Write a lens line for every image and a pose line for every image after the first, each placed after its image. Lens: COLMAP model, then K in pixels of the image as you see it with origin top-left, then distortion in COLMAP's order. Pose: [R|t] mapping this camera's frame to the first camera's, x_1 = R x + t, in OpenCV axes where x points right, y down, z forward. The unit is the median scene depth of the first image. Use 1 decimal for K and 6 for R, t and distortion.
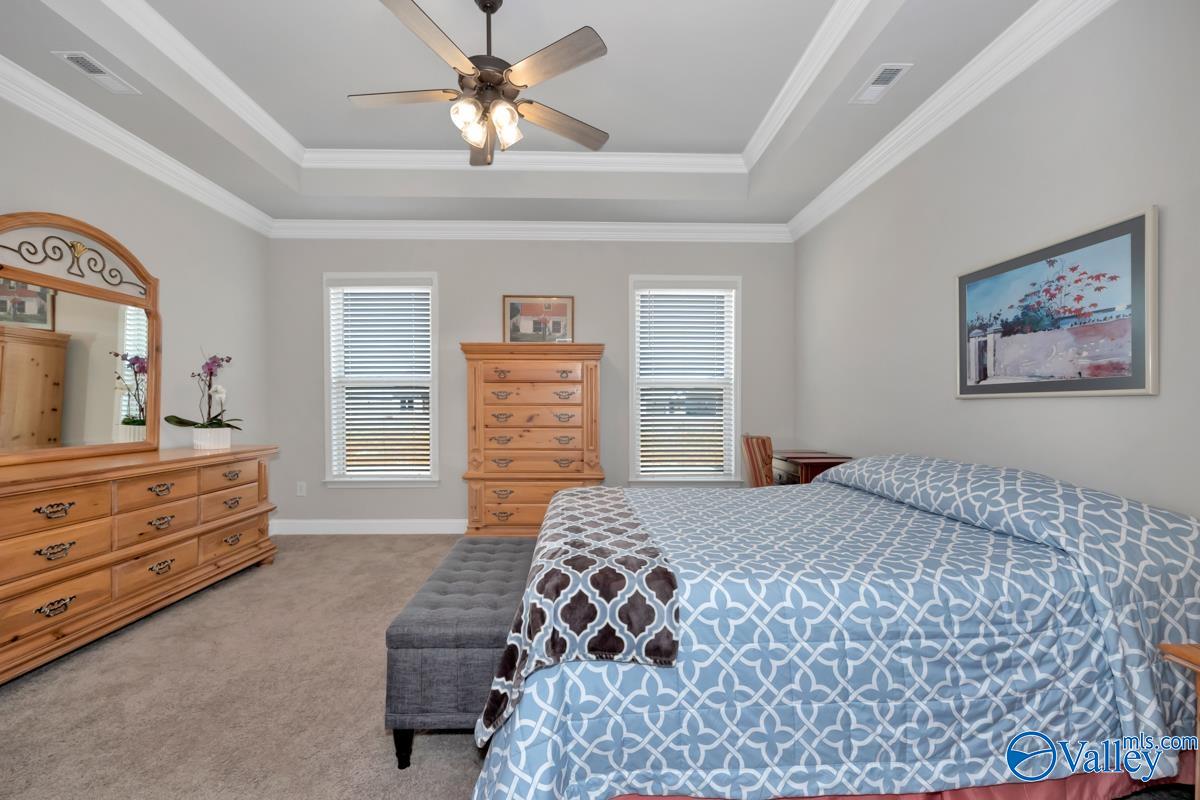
lens RADIAL K [[494.8, 0, 599.1], [0, 494.8, 403.5], [0, 0, 1]] dist [0.001806, 0.000433]
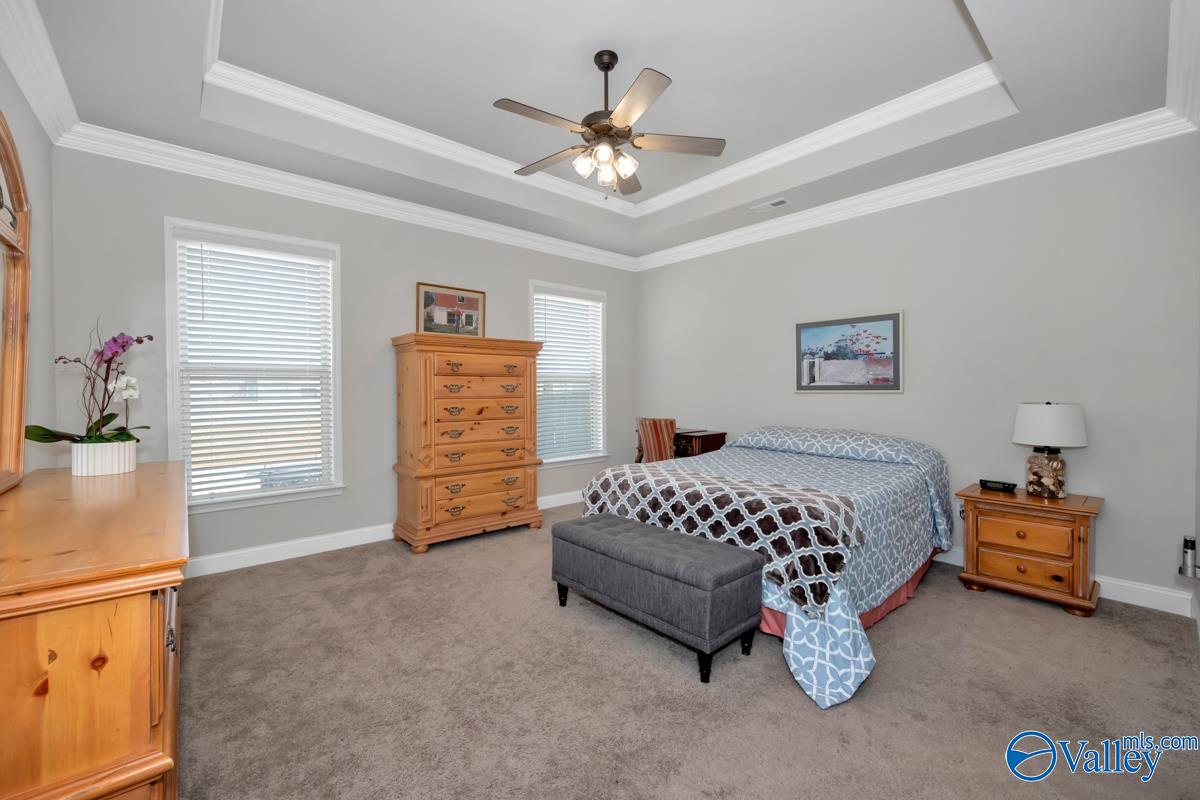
lens RADIAL K [[494.8, 0, 583.0], [0, 494.8, 382.8], [0, 0, 1]] dist [0.001806, 0.000433]
pose [[0.775344, 0.003607, 0.631528, -0.625705], [0.000375, 0.999981, -0.006172, -0.022425], [-0.631539, 0.005023, 0.775328, 0.072637]]
